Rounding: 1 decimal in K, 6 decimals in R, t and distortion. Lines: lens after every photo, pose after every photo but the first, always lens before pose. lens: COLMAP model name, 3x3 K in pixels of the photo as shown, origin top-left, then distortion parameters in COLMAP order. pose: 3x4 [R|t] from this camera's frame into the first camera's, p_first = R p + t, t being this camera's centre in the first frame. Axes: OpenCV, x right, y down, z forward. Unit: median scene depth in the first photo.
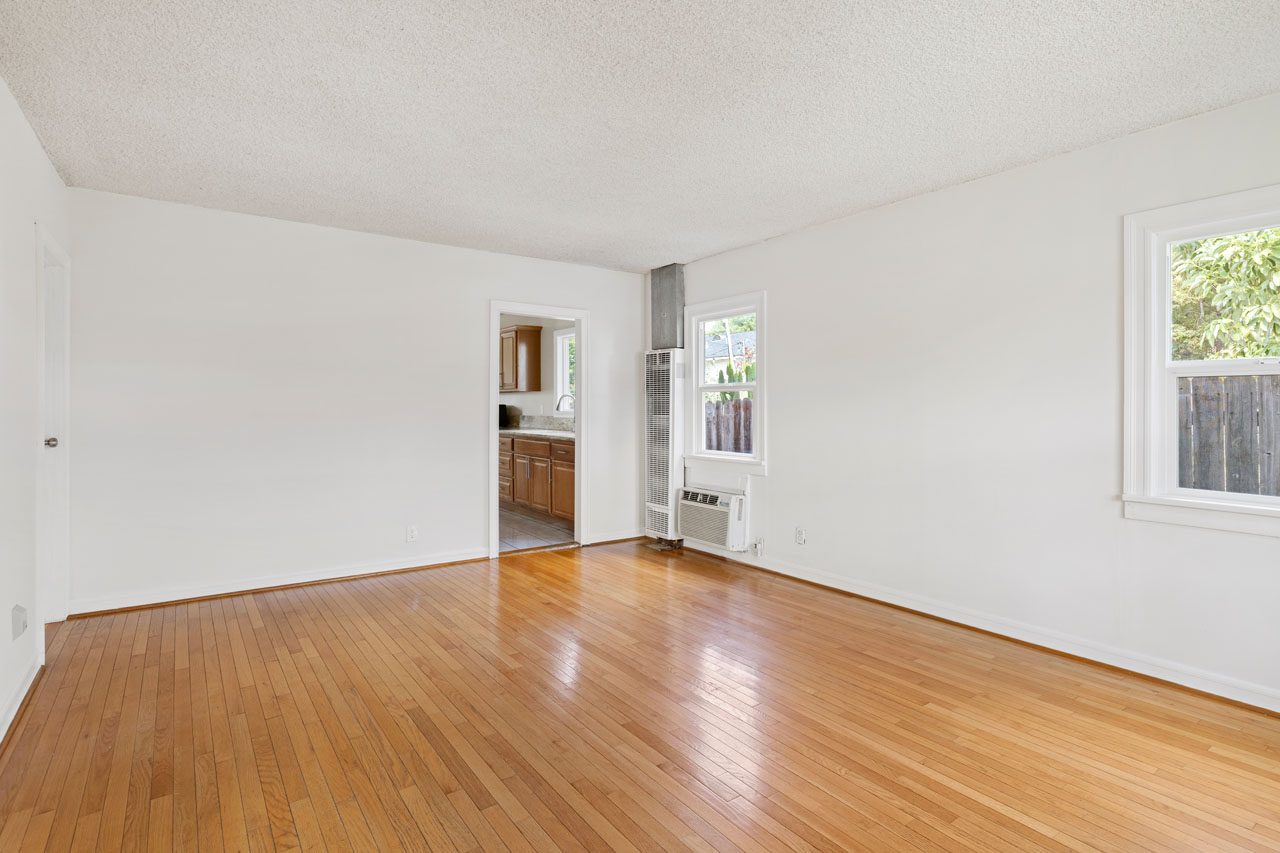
lens RADIAL K [[640.0, 0, 637.9], [0, 640.0, 408.2], [0, 0, 1]] dist [0.001810, 0.000388]
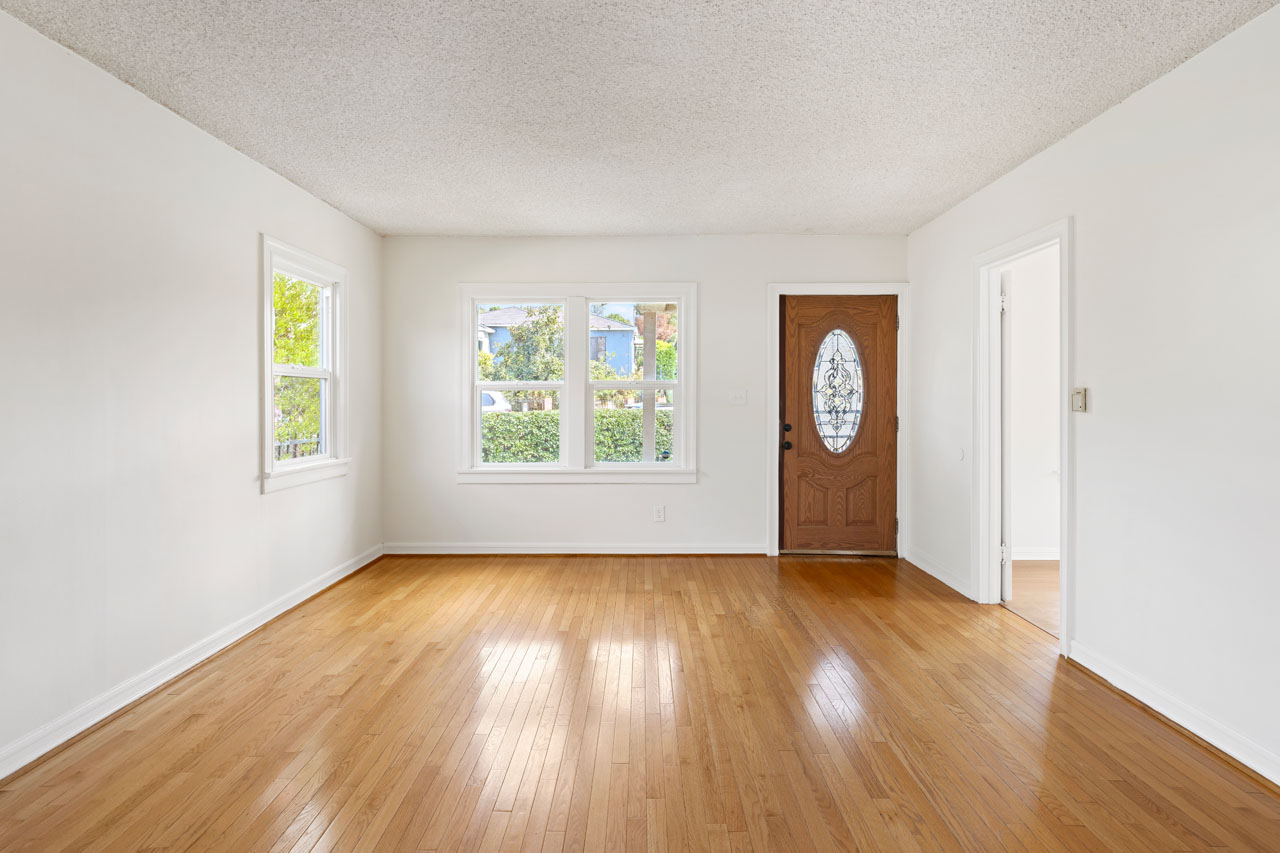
lens RADIAL K [[647.9, 0, 644.3], [0, 647.9, 395.8], [0, 0, 1]] dist [0.002503, 0.000935]
pose [[-0.814639, 0.002035, 0.579965, -0.473034], [0.004097, 0.999989, 0.002246, -0.006042], [-0.579954, 0.004205, -0.814638, 1.509736]]
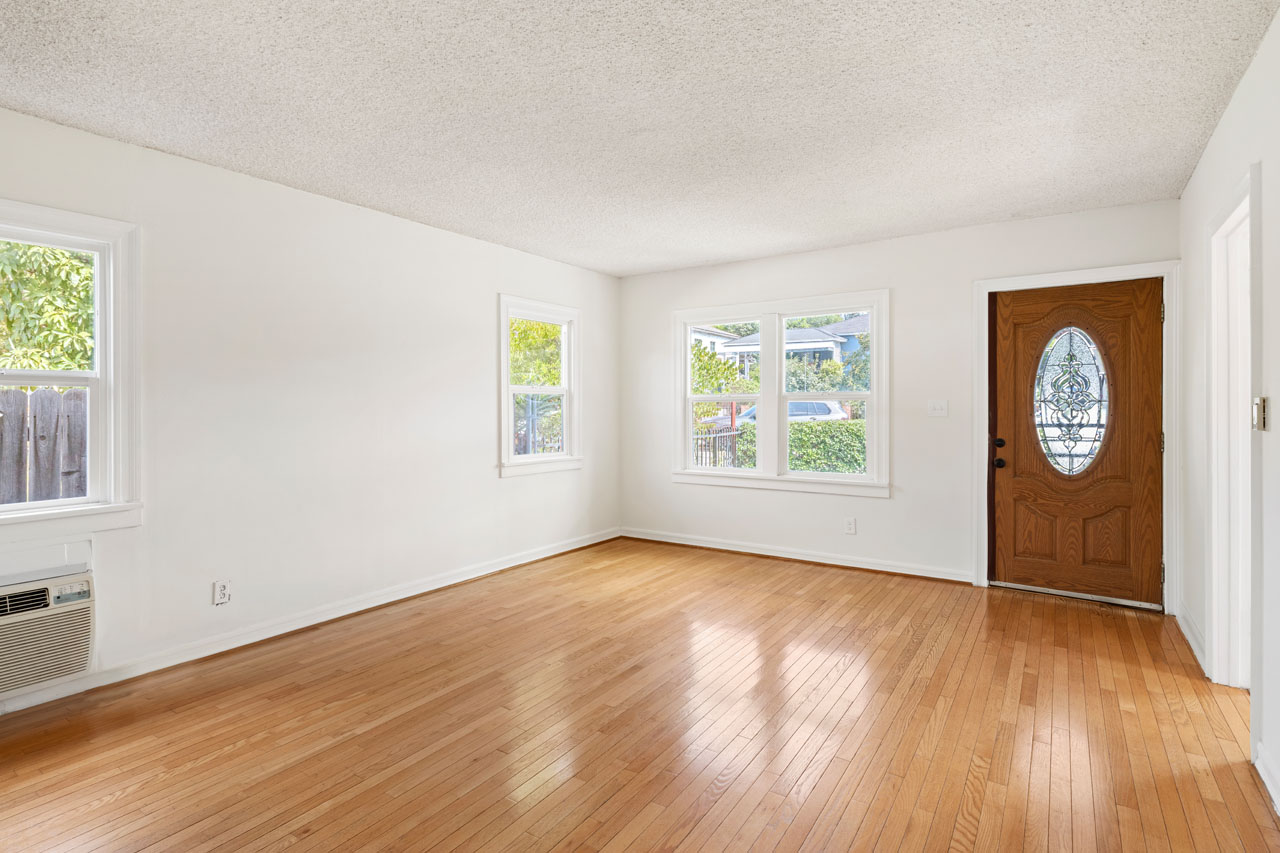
lens RADIAL K [[640.0, 0, 637.9], [0, 640.0, 408.2], [0, 0, 1]] dist [0.001810, 0.000388]
pose [[-0.353988, -0.000915, 0.935250, -0.868859], [0.008210, 0.999958, 0.004086, -0.009842], [-0.935214, 0.009125, -0.353965, 1.212561]]
